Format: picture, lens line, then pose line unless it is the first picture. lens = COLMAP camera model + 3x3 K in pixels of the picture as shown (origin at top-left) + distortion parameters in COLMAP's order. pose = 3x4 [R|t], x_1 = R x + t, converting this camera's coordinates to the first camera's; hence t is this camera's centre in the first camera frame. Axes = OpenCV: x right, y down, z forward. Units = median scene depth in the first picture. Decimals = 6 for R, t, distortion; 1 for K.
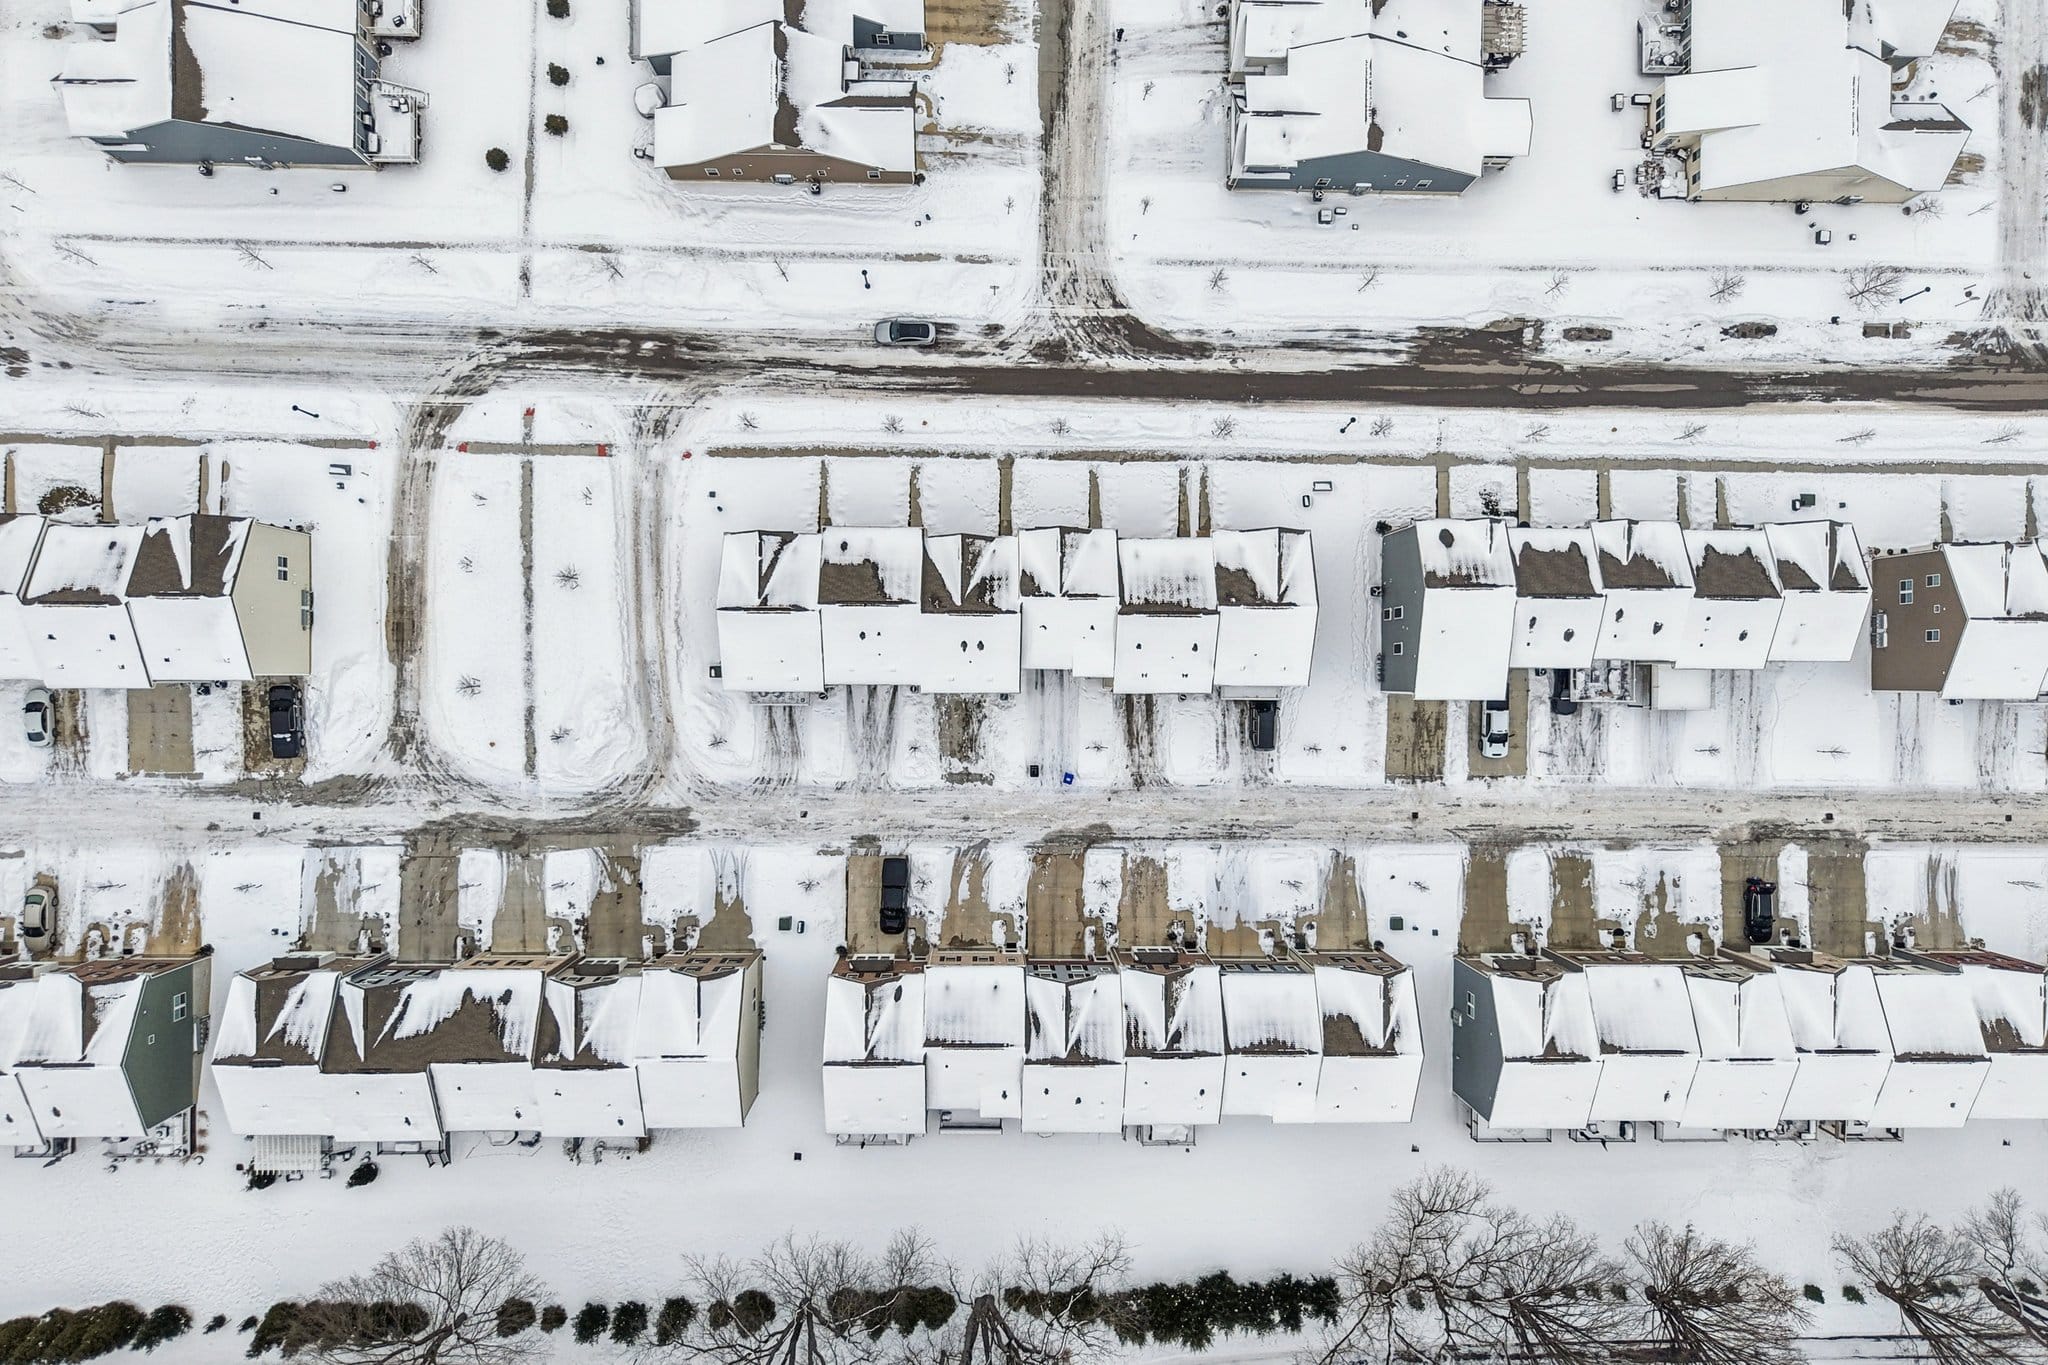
lens RADIAL K [[1385.0, 0, 1024.0], [0, 1385.0, 682.5], [0, 0, 1]] dist [0.006699, -0.005052]
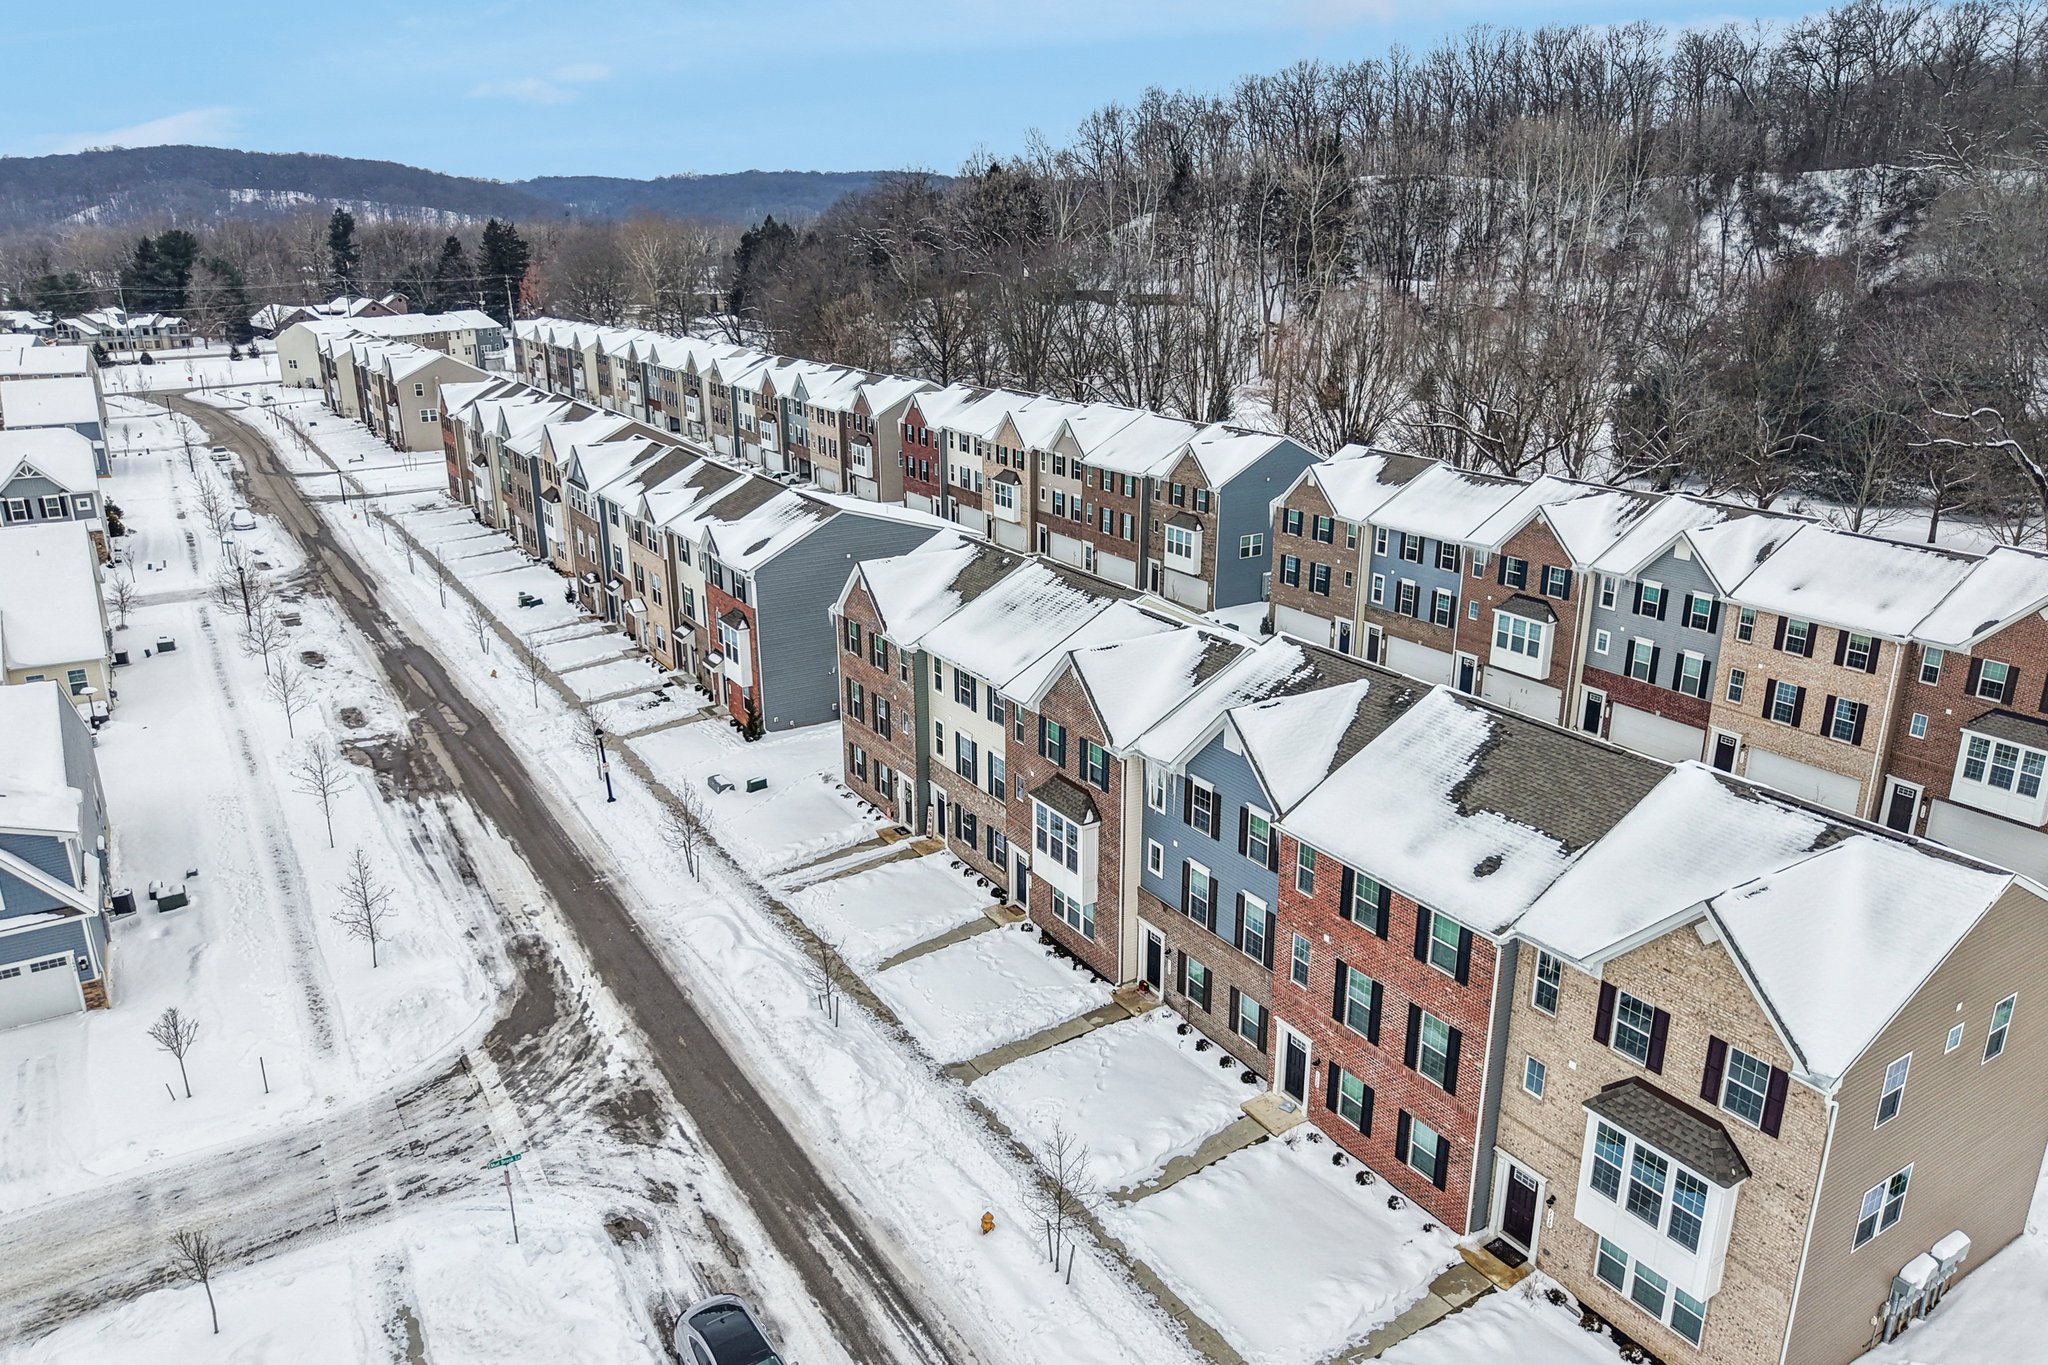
lens RADIAL K [[1385.0, 0, 1024.0], [0, 1385.0, 682.5], [0, 0, 1]] dist [0.006699, -0.005052]
pose [[-0.525815, -0.327245, 0.785130, -0.278836], [0.850439, -0.220147, 0.477796, -0.298166], [0.016488, 0.918937, 0.394059, 0.748970]]
